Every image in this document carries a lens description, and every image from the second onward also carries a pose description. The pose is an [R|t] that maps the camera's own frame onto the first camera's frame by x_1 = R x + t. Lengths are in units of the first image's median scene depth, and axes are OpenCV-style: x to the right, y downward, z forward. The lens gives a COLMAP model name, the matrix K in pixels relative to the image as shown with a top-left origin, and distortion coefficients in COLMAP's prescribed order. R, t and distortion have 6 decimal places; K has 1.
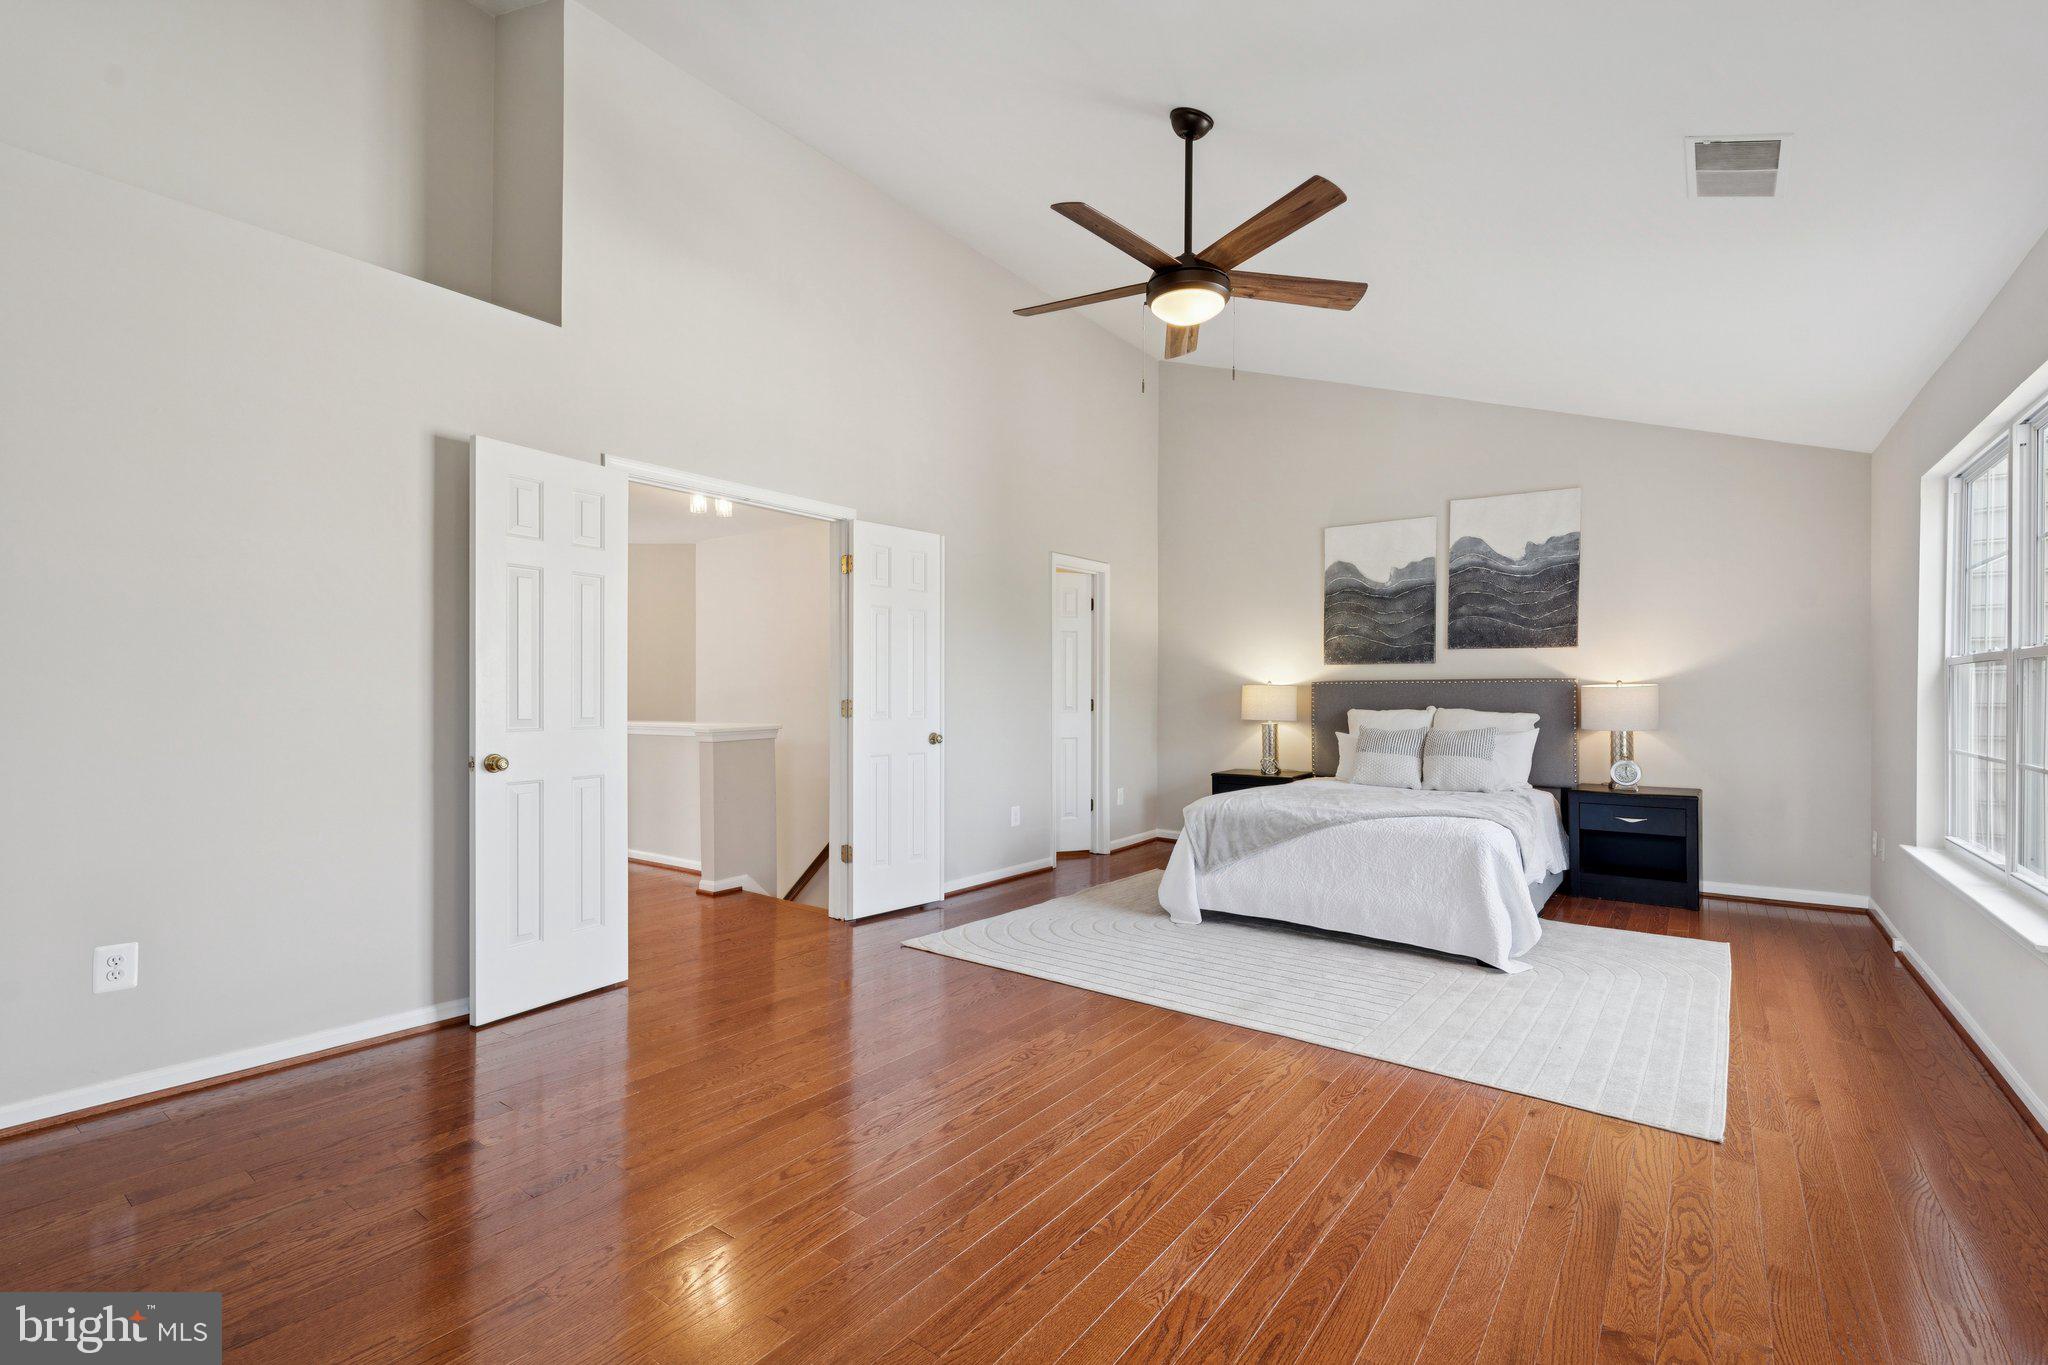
lens RADIAL K [[920.8, 0, 1025.7], [0, 920.8, 690.7], [0, 0, 1]] dist [-0.001338, 0.000862]
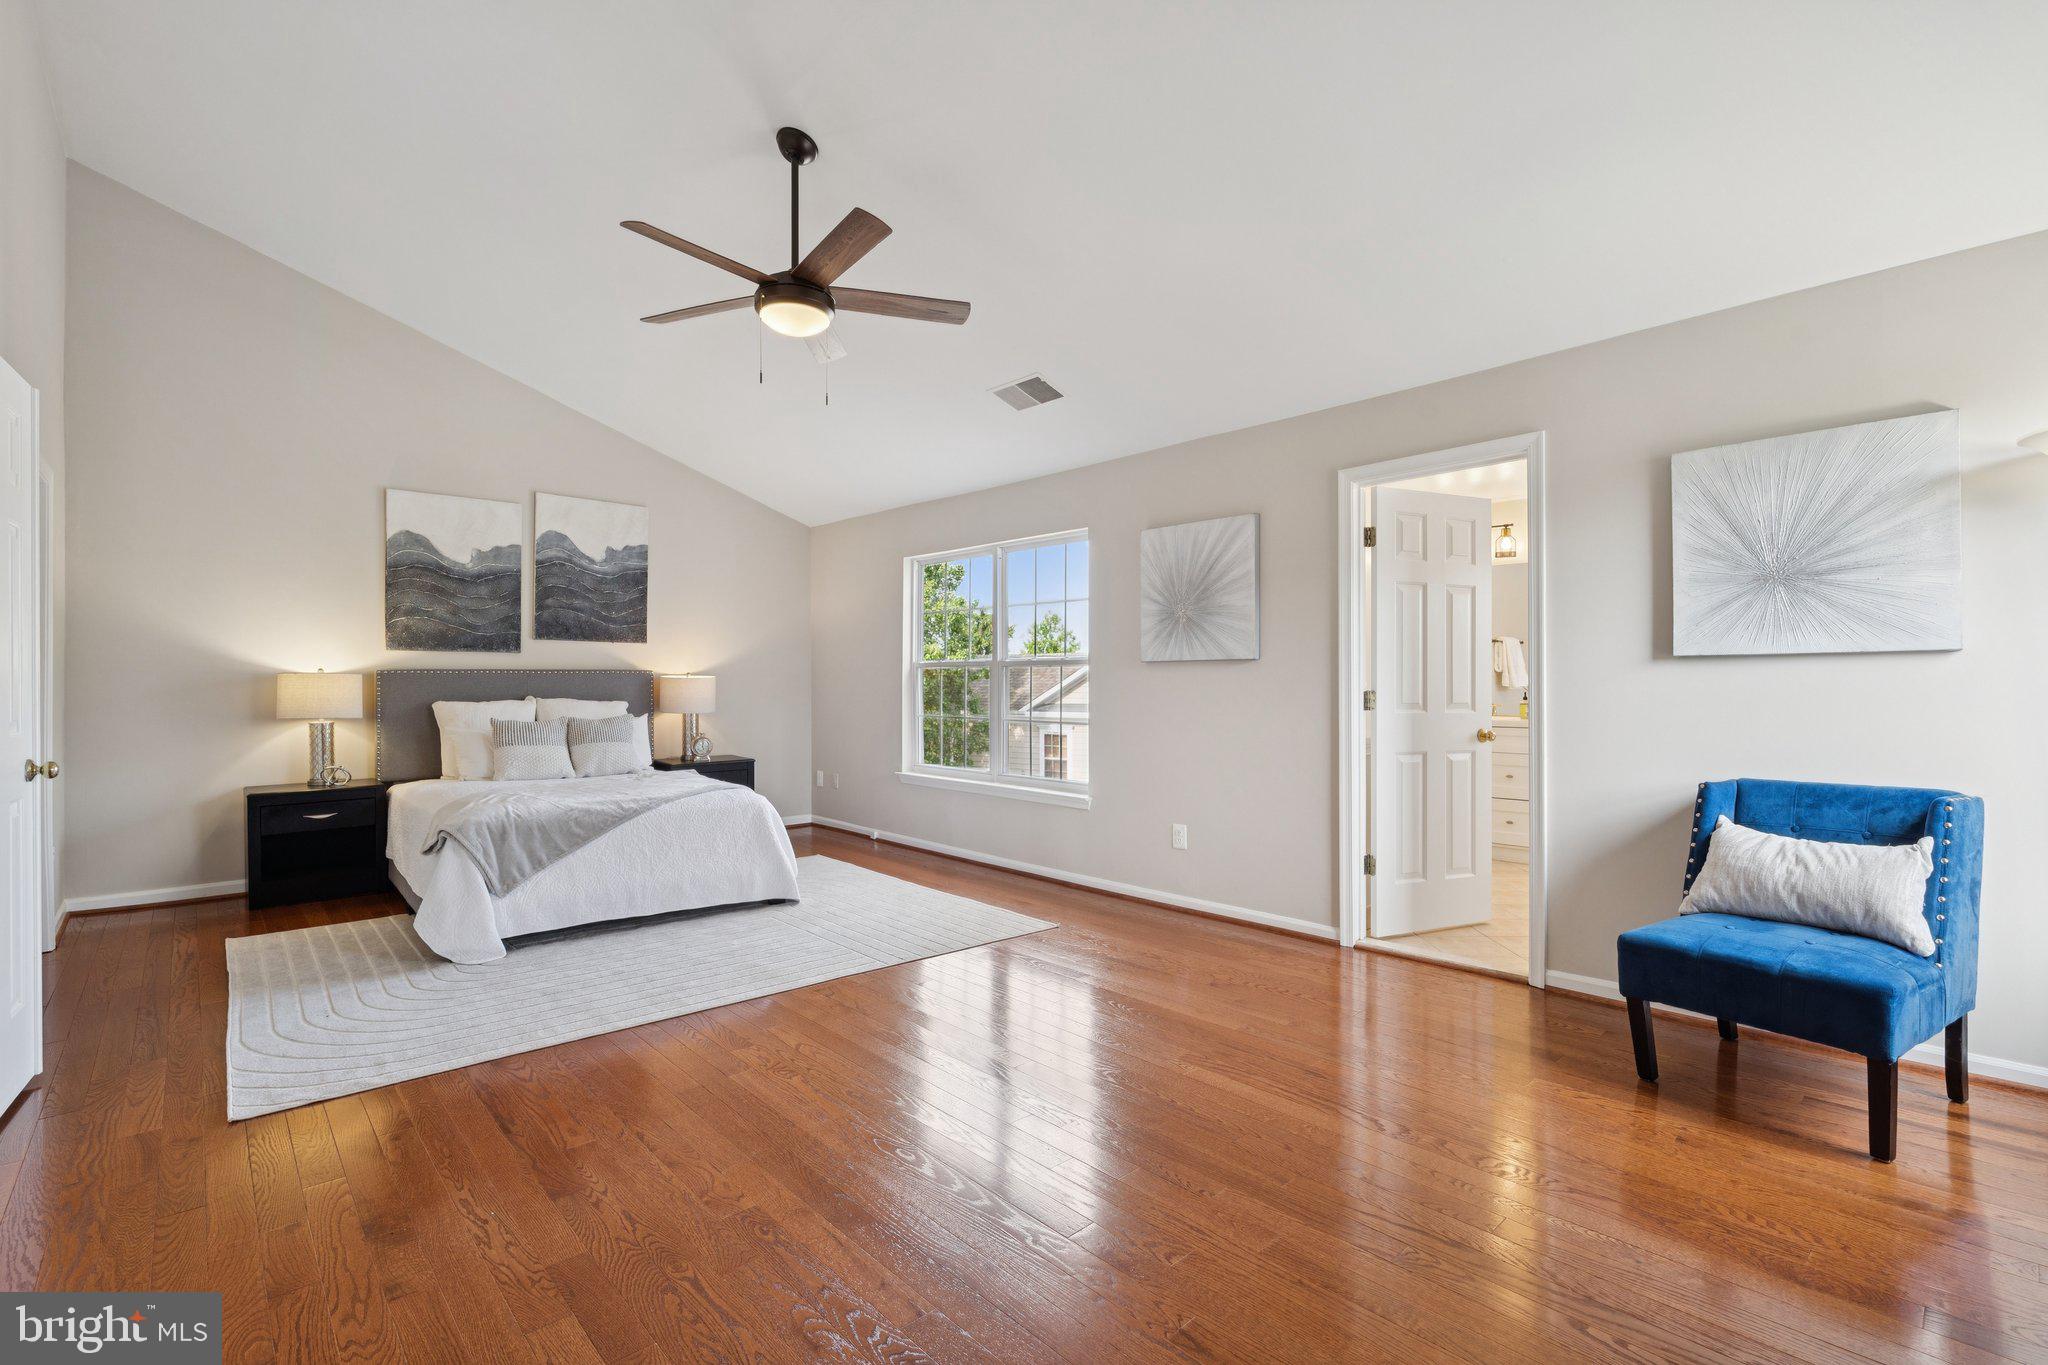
lens RADIAL K [[920.8, 0, 1023.4], [0, 920.8, 683.5], [0, 0, 1]] dist [-0.001338, 0.000862]
pose [[0.188466, -0.004161, 0.982071, -0.432619], [-0.002757, 0.999985, 0.004766, -0.003021], [-0.982076, -0.003606, 0.188451, 0.287107]]
